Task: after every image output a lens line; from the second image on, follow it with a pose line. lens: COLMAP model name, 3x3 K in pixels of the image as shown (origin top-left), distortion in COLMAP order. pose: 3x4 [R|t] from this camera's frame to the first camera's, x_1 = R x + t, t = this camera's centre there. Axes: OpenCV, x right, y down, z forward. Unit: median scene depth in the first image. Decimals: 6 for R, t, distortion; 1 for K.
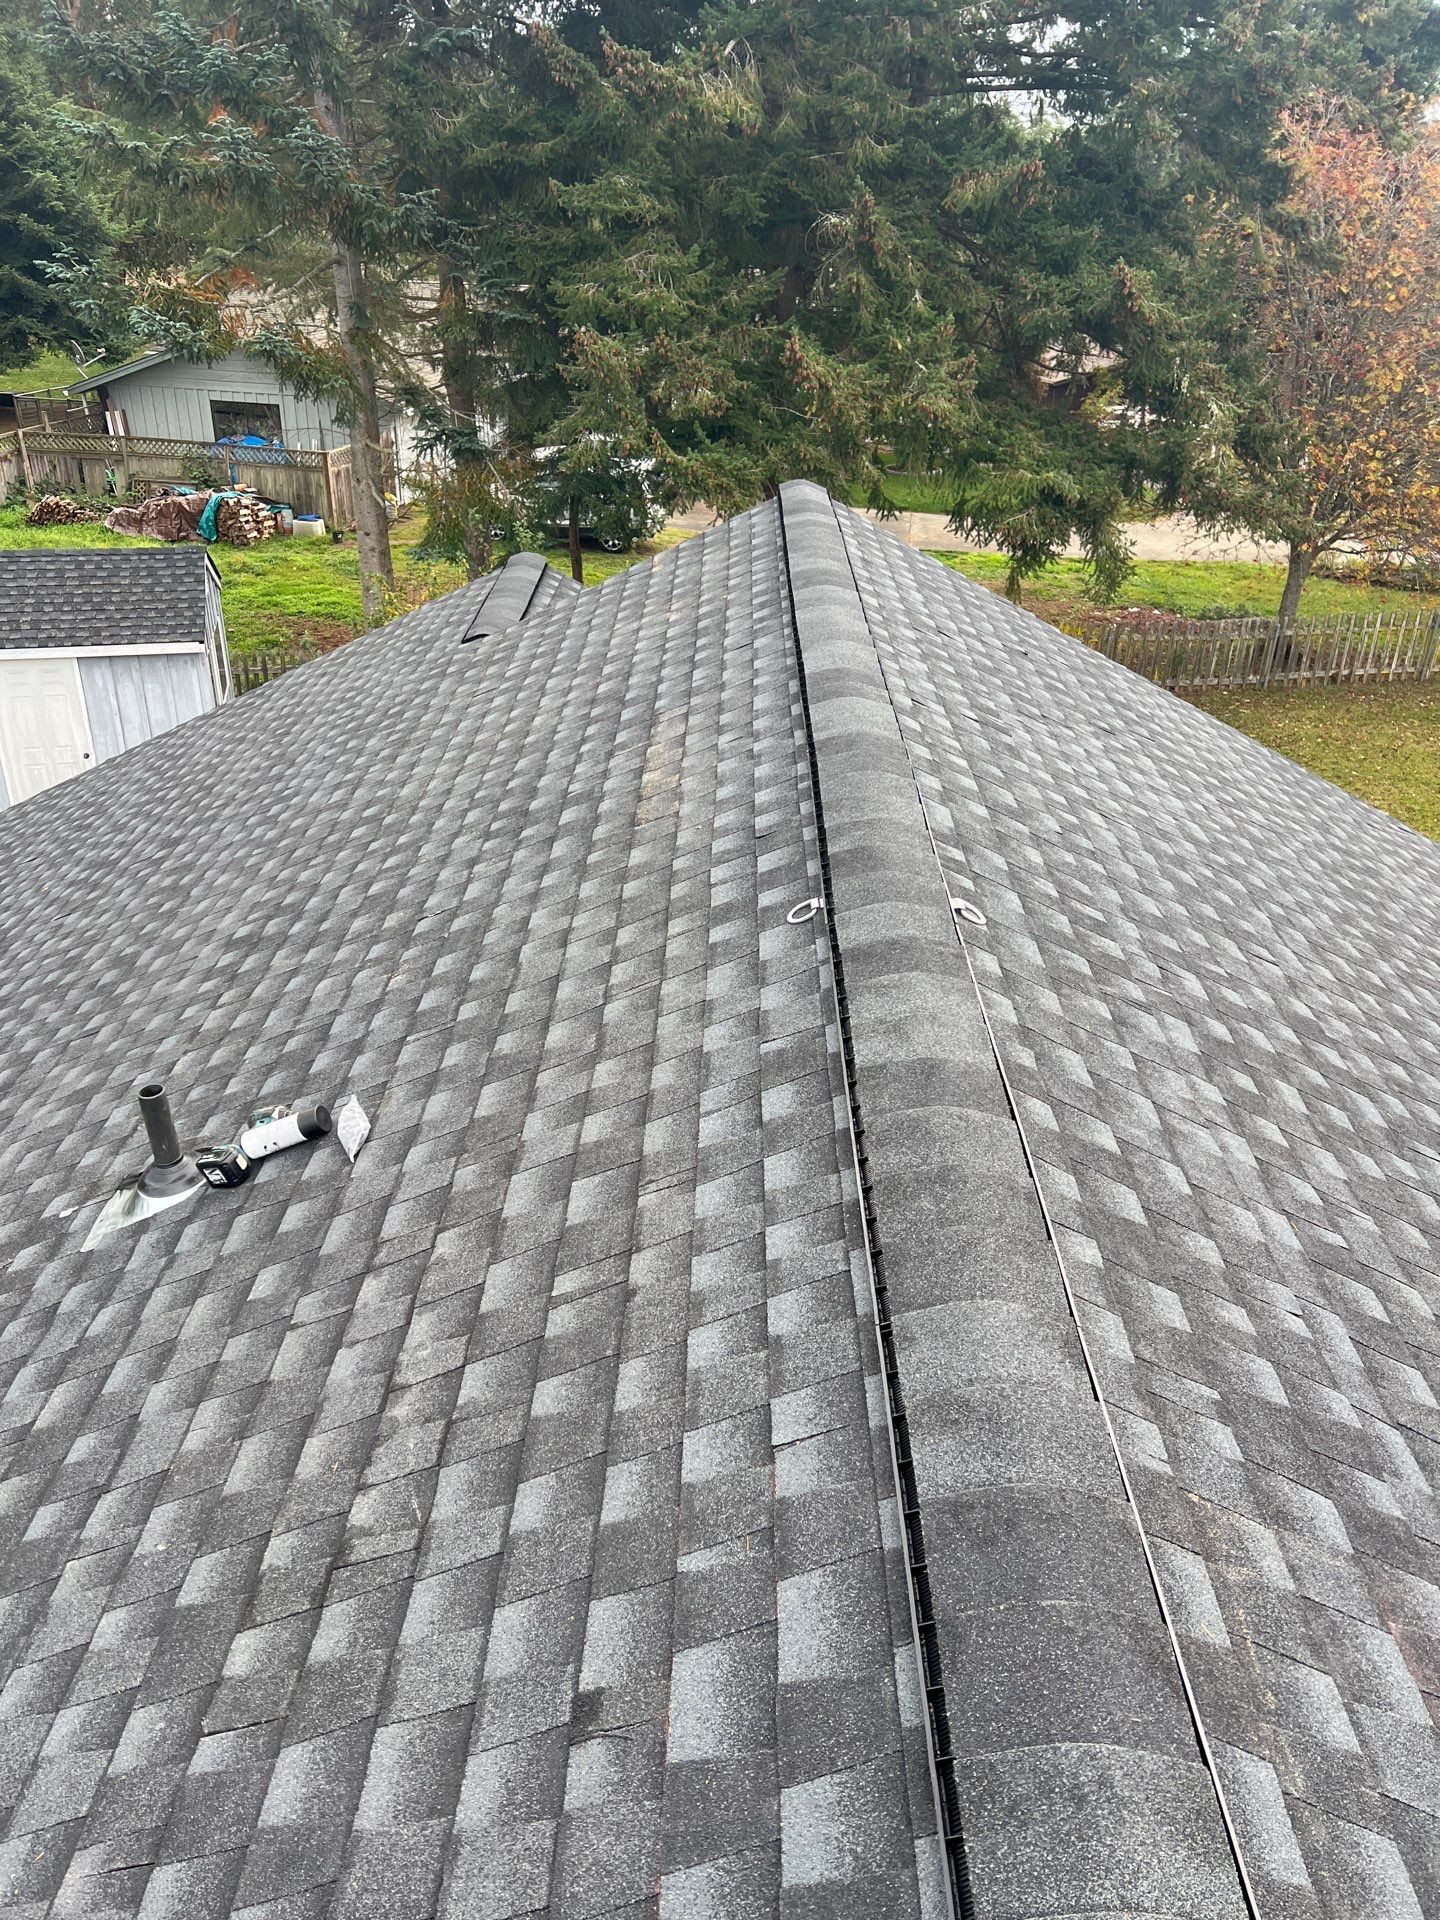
lens RADIAL K [[1434.6, 0, 708.6], [0, 1434.6, 961.1], [0, 0, 1]] dist [0.046151, -0.046405]
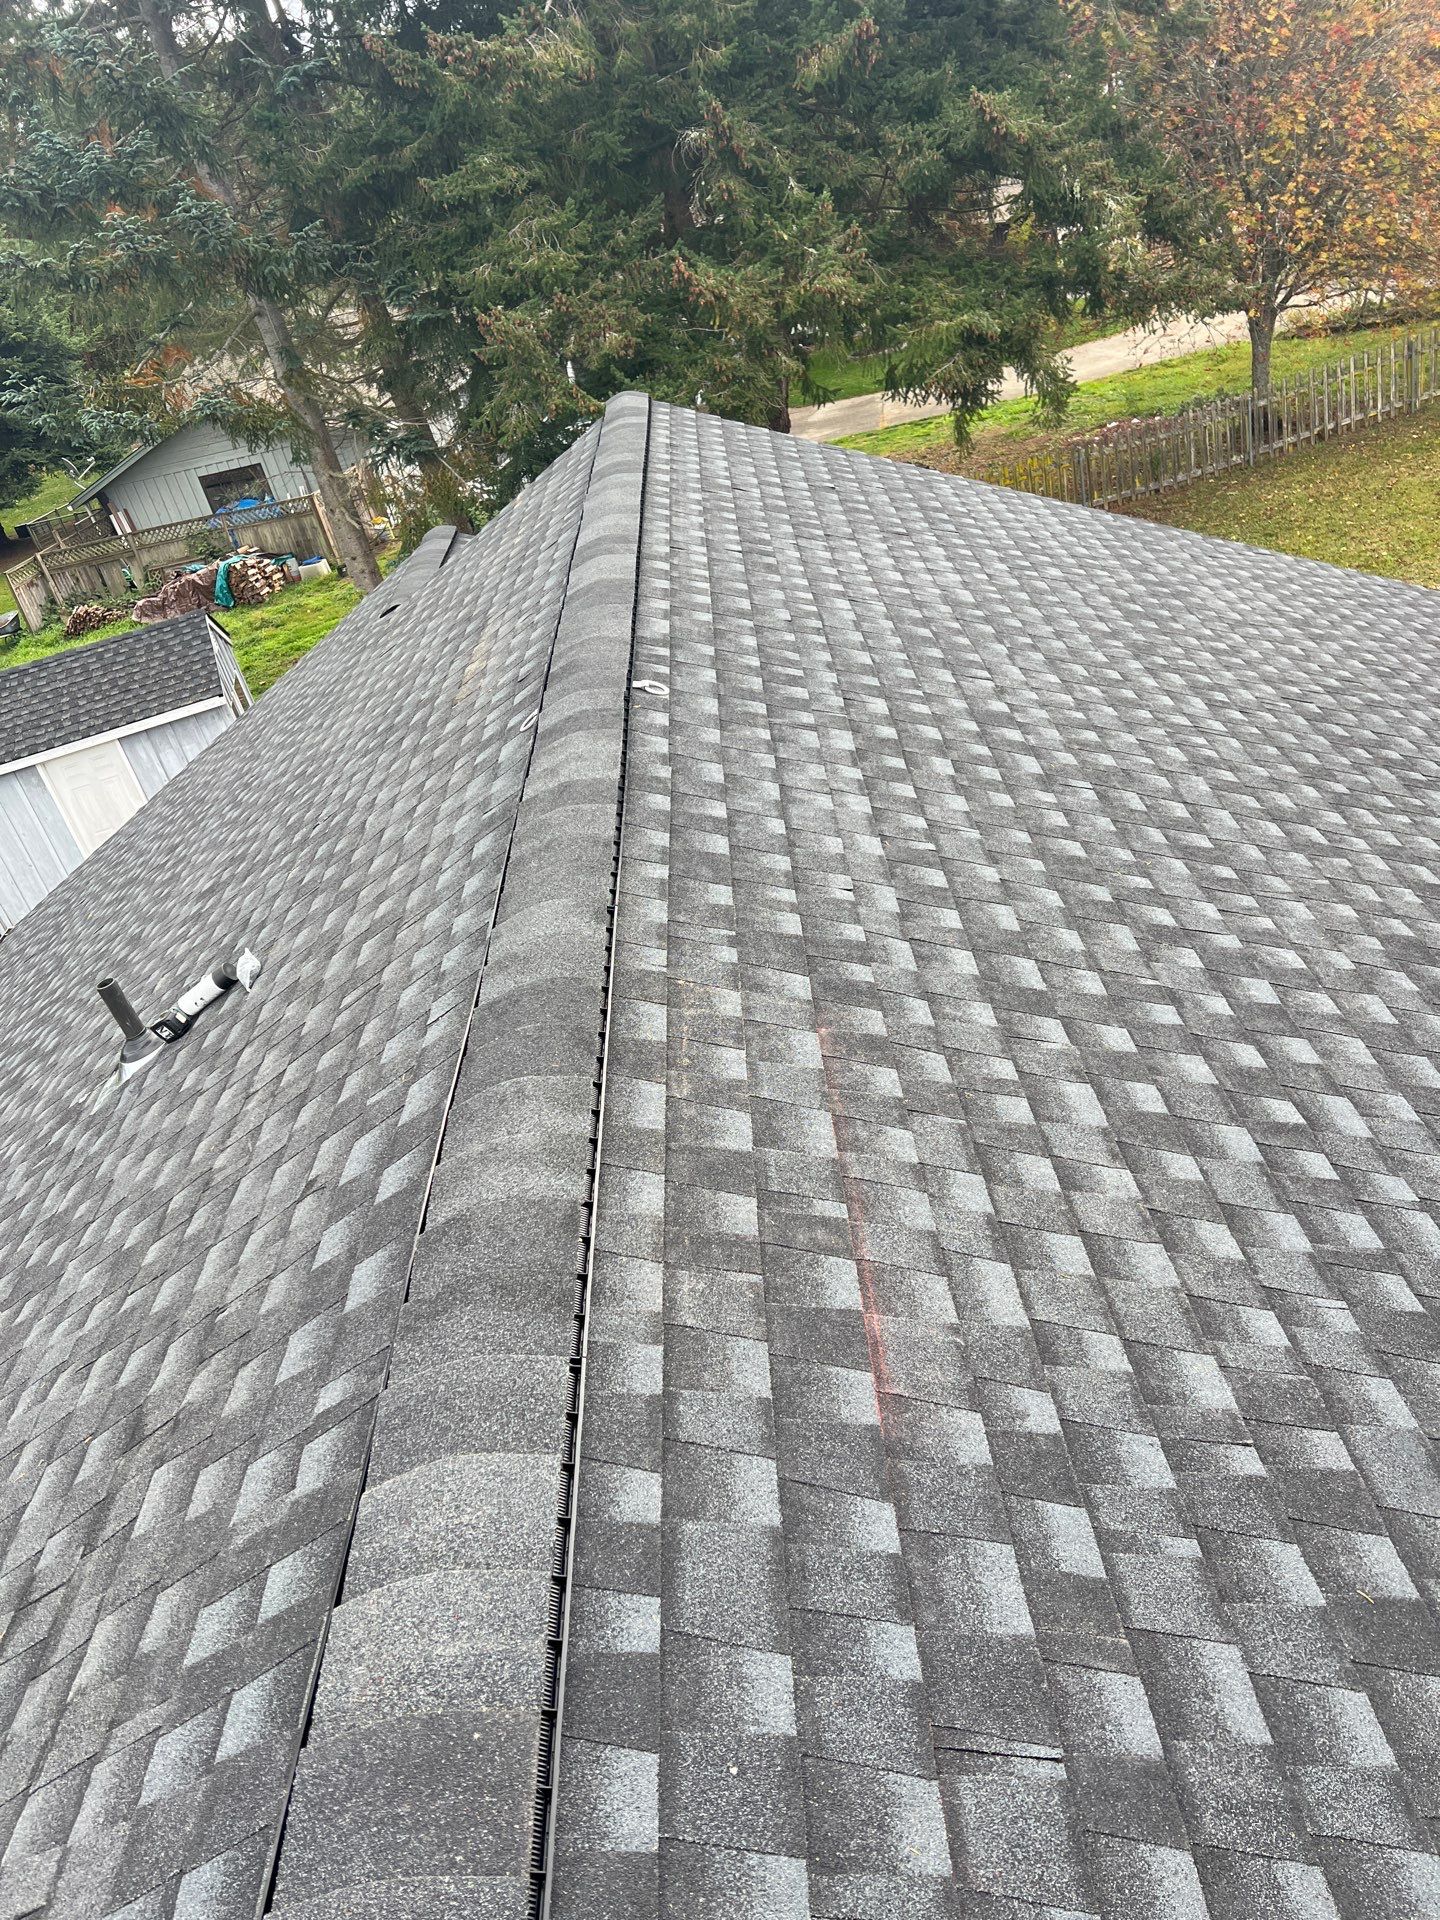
lens RADIAL K [[1434.6, 0, 708.6], [0, 1434.6, 961.1], [0, 0, 1]] dist [0.046151, -0.046405]
pose [[0.964920, -0.244332, -0.096077, 0.045870], [0.247754, 0.968493, 0.025277, 0.028387], [0.086874, -0.048193, 0.995053, -0.044149]]
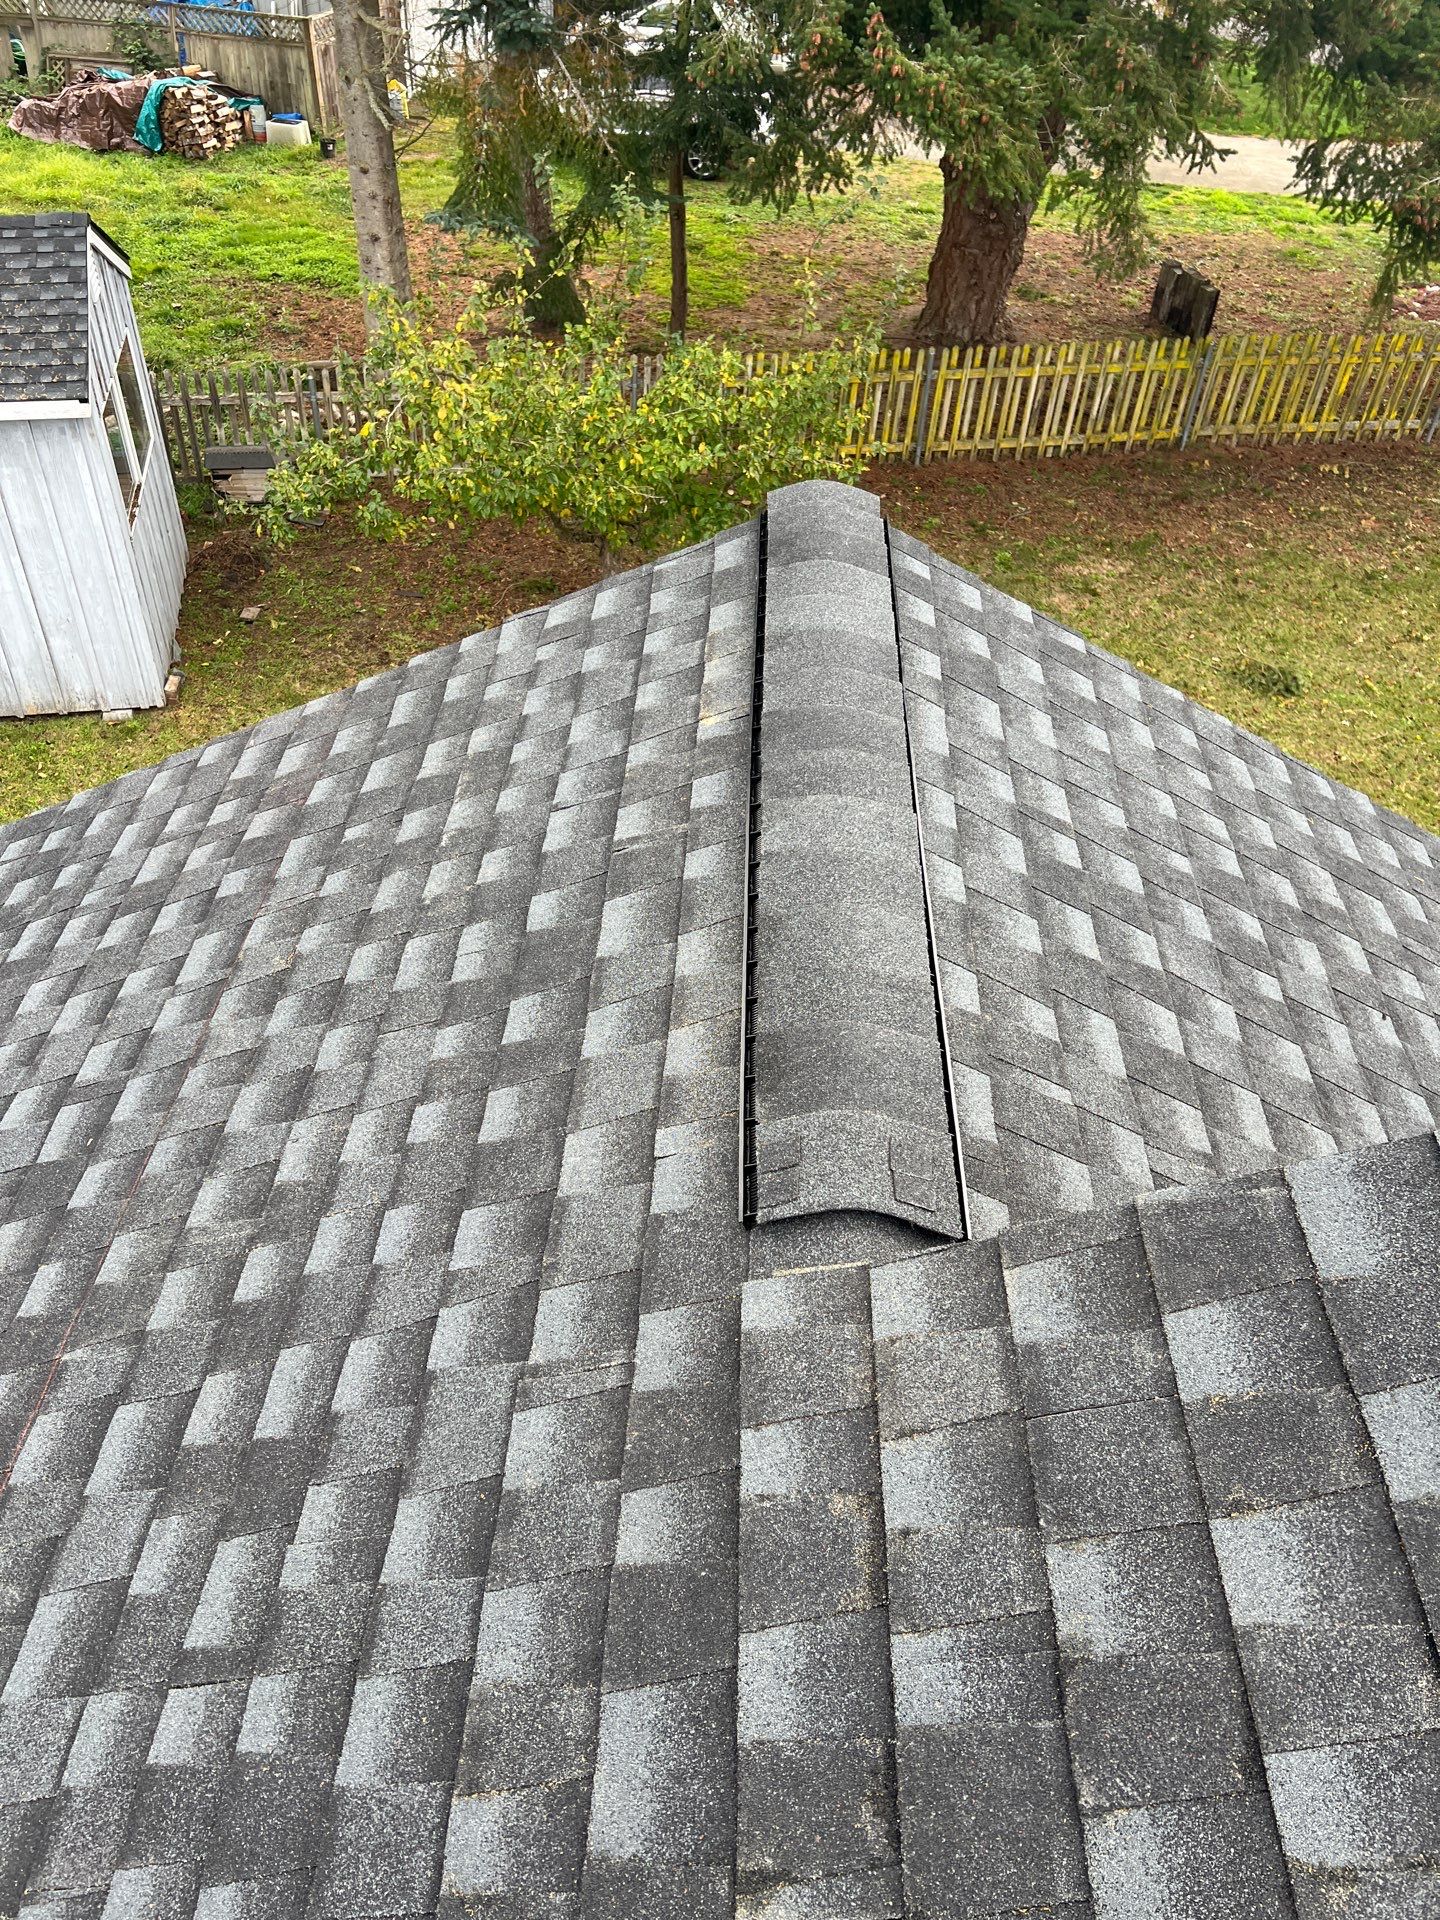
lens RADIAL K [[1425.1, 0, 706.8], [0, 1425.1, 935.4], [0, 0, 1]] dist [0.070689, -0.075442]
pose [[0.999474, 0.029827, -0.012755, -0.067875], [-0.026140, 0.973359, 0.227790, -0.120250], [0.019210, -0.227336, 0.973627, 0.308564]]
